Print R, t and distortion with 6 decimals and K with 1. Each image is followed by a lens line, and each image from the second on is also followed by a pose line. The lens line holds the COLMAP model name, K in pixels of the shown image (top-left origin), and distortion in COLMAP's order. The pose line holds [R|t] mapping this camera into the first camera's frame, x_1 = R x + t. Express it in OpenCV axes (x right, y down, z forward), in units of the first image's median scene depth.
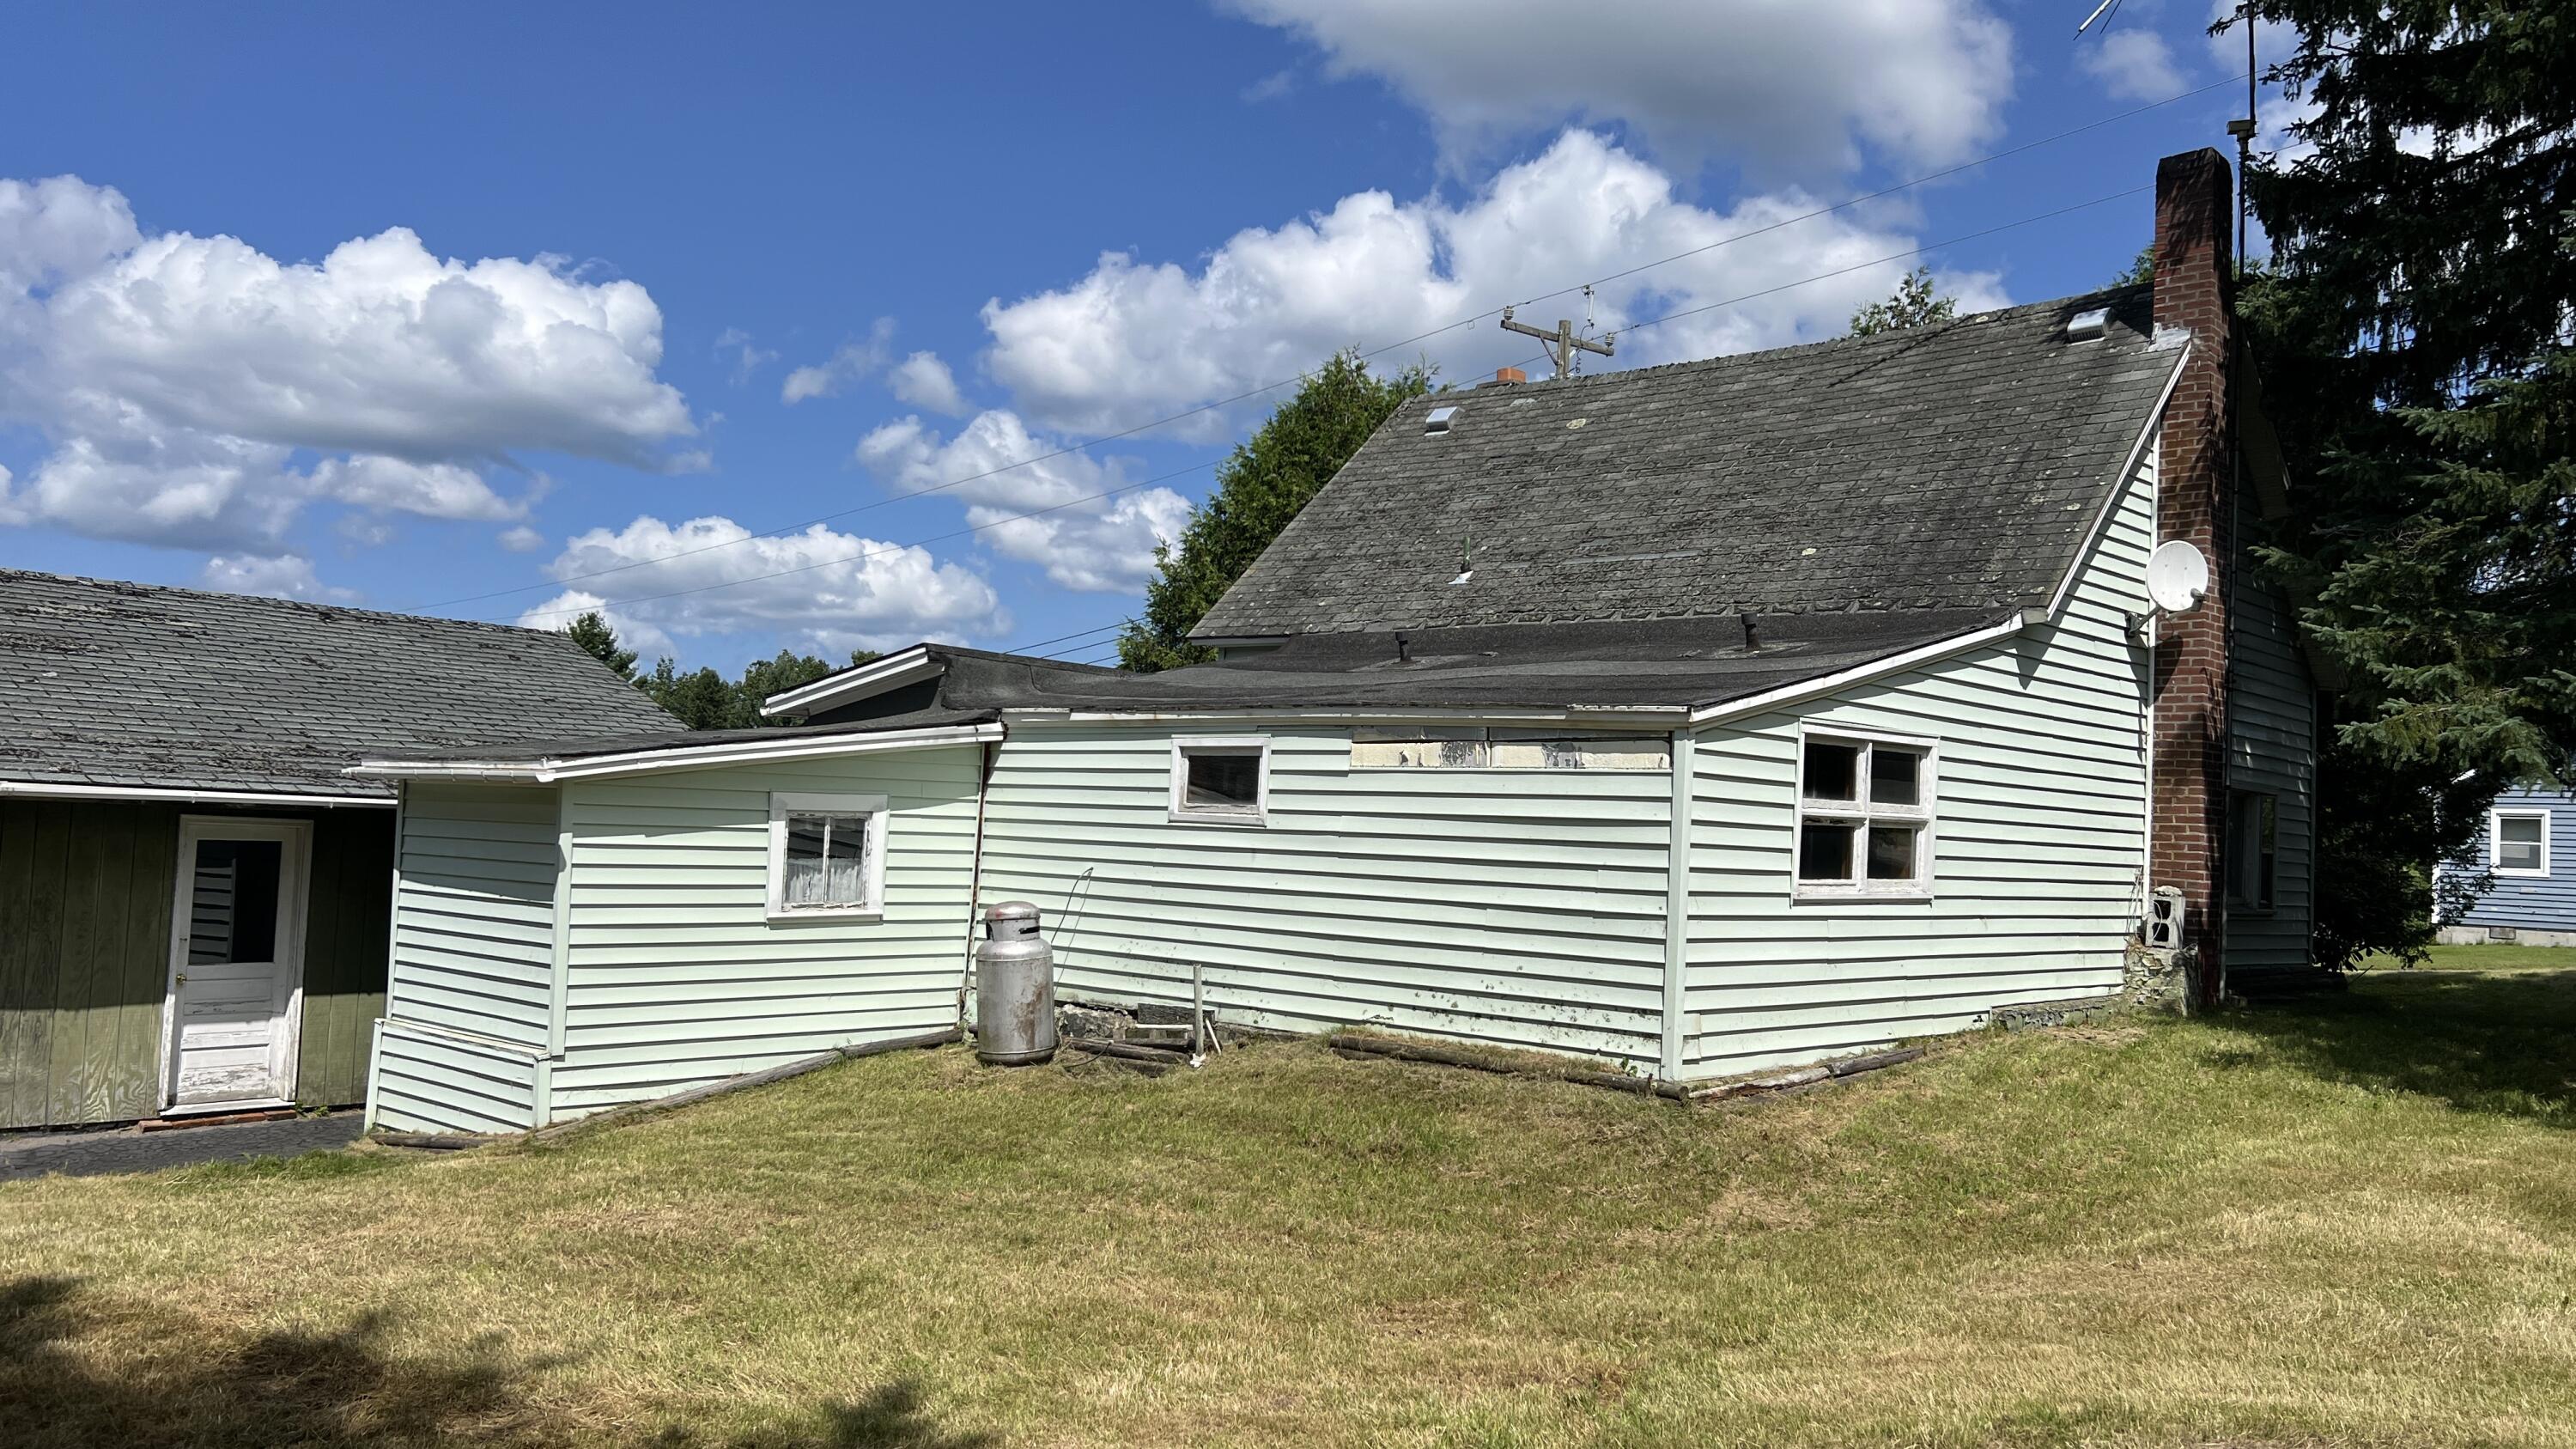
lens RADIAL K [[1958.3, 0, 1467.1], [0, 1958.3, 735.6], [0, 0, 1]] dist [0.049269, -0.045055]
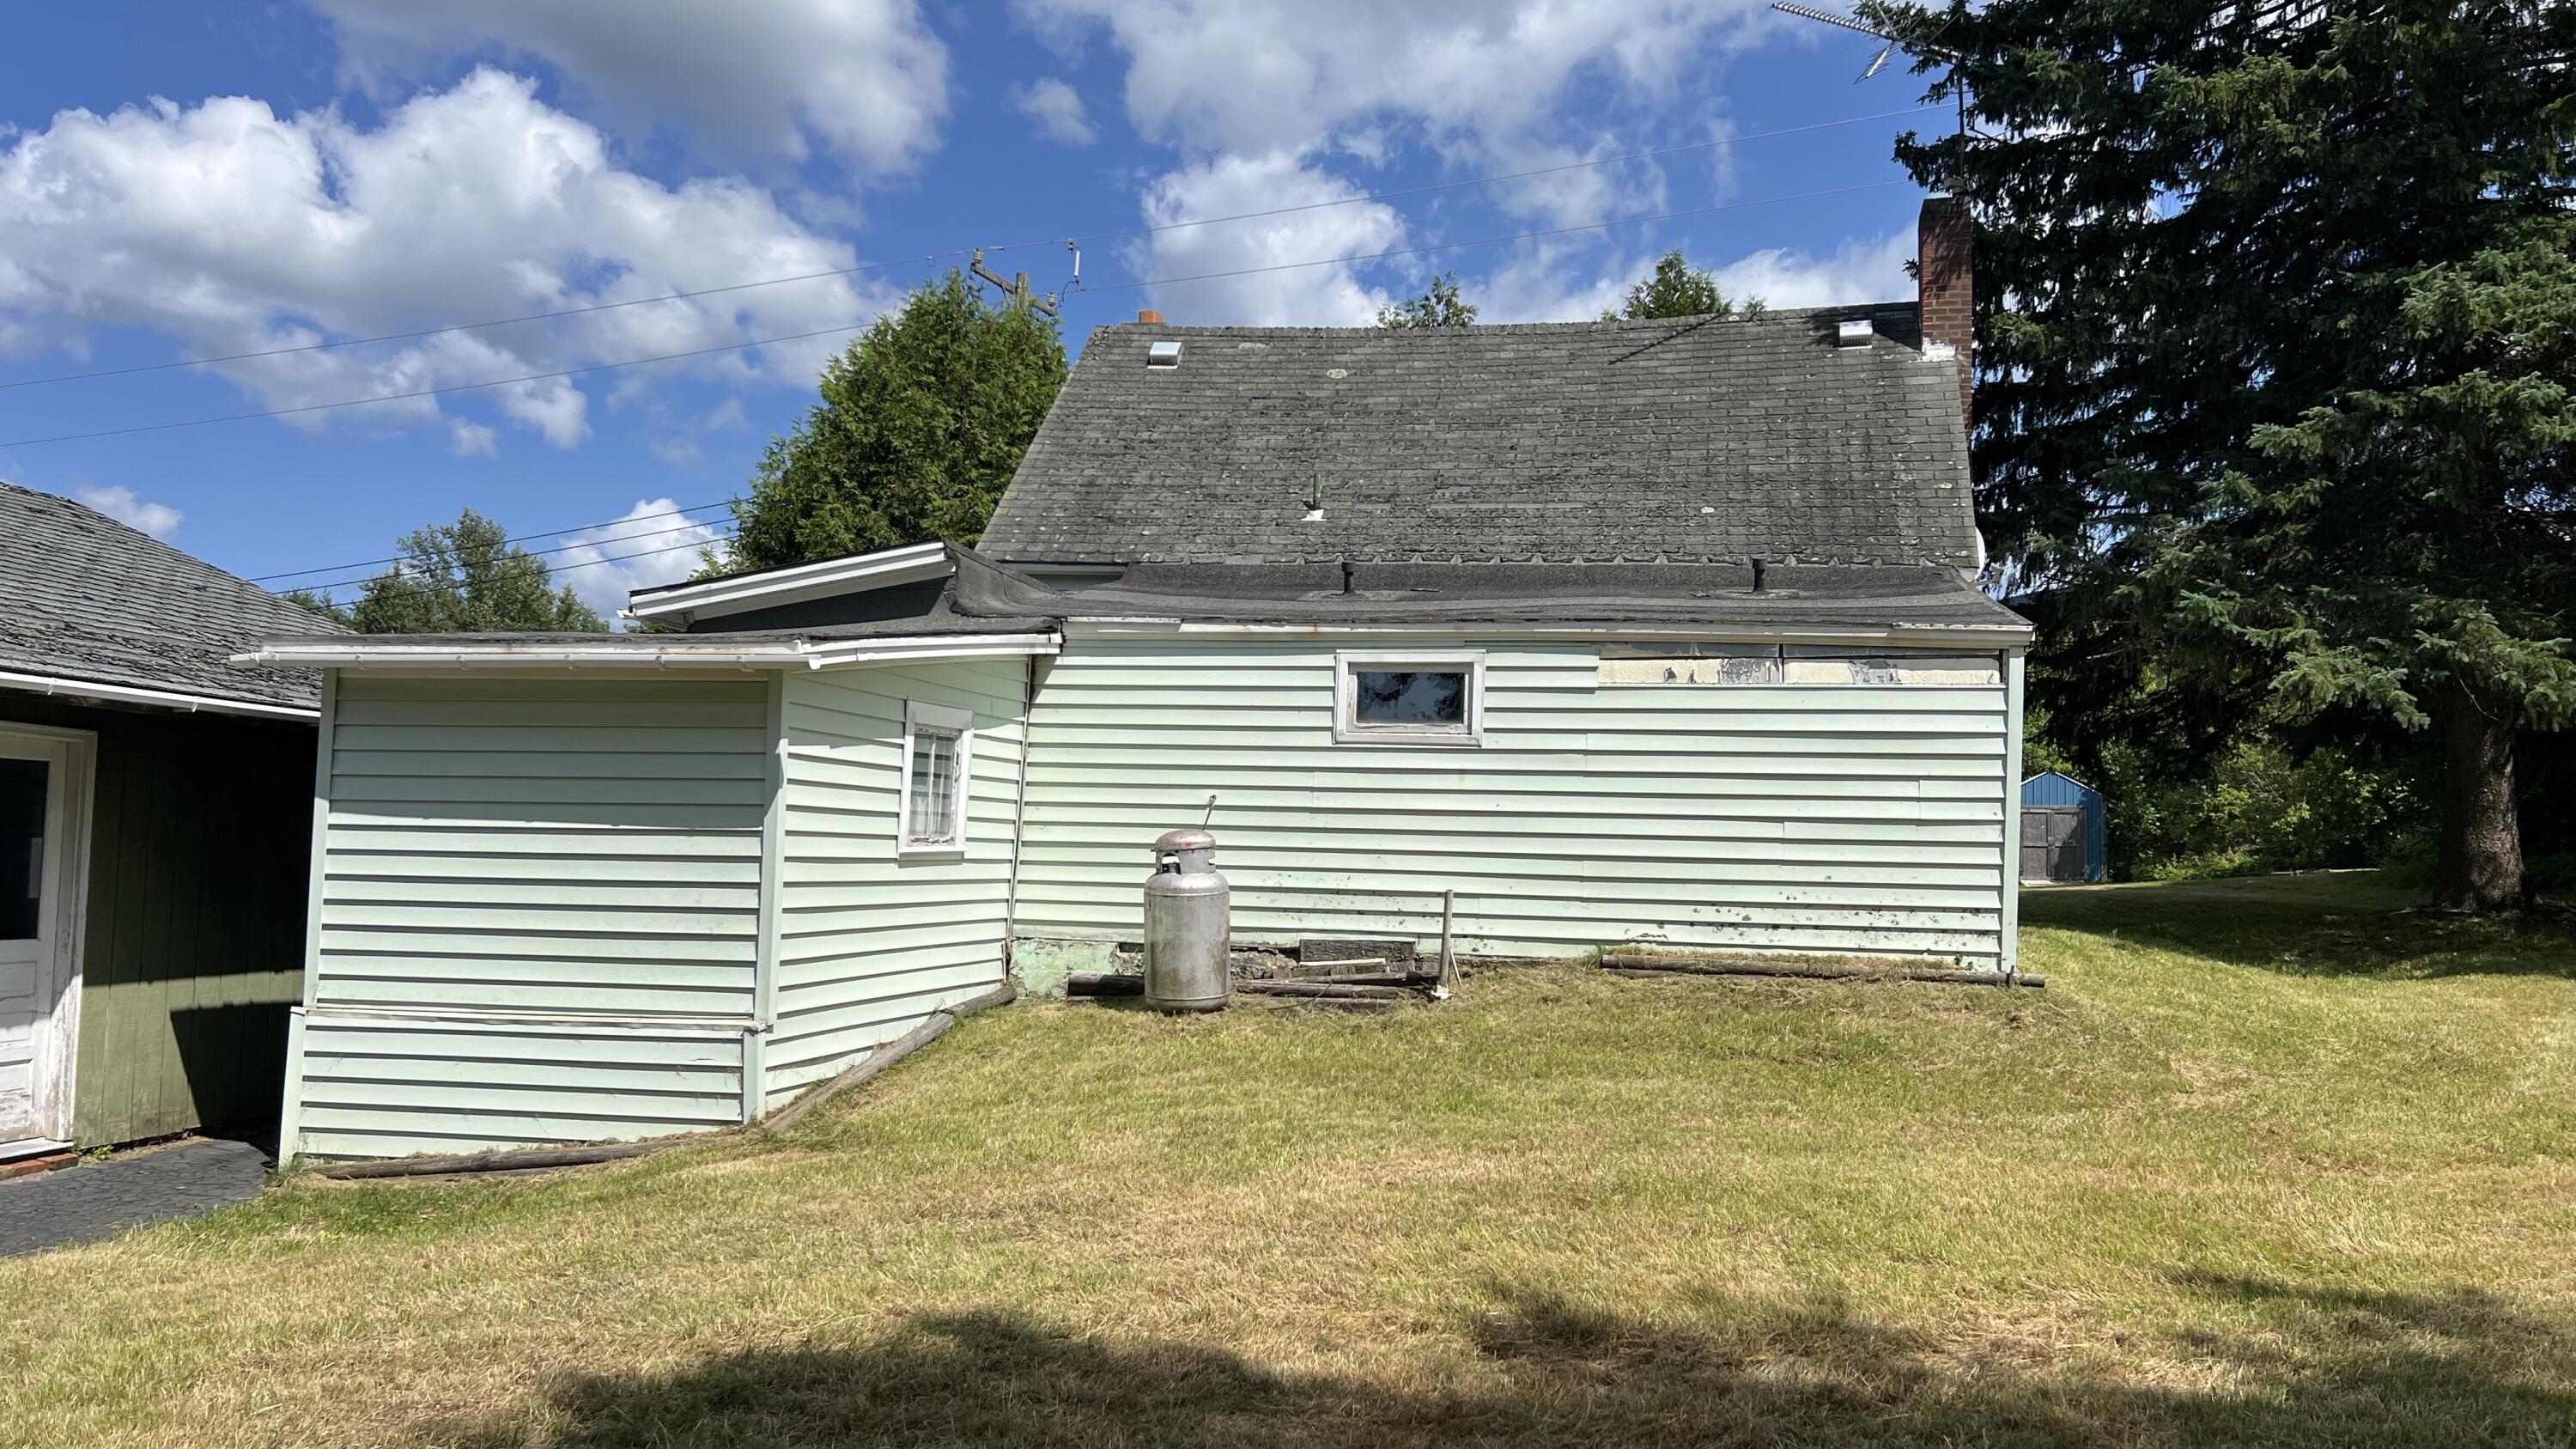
lens RADIAL K [[1958.3, 0, 1264.8], [0, 1958.3, 730.2], [0, 0, 1]] dist [0.049269, -0.045055]
pose [[0.860788, 0.019995, 0.508571, -0.583658], [-0.014081, 0.999781, -0.015475, 0.047227], [-0.508769, 0.006159, 0.860881, 0.197839]]
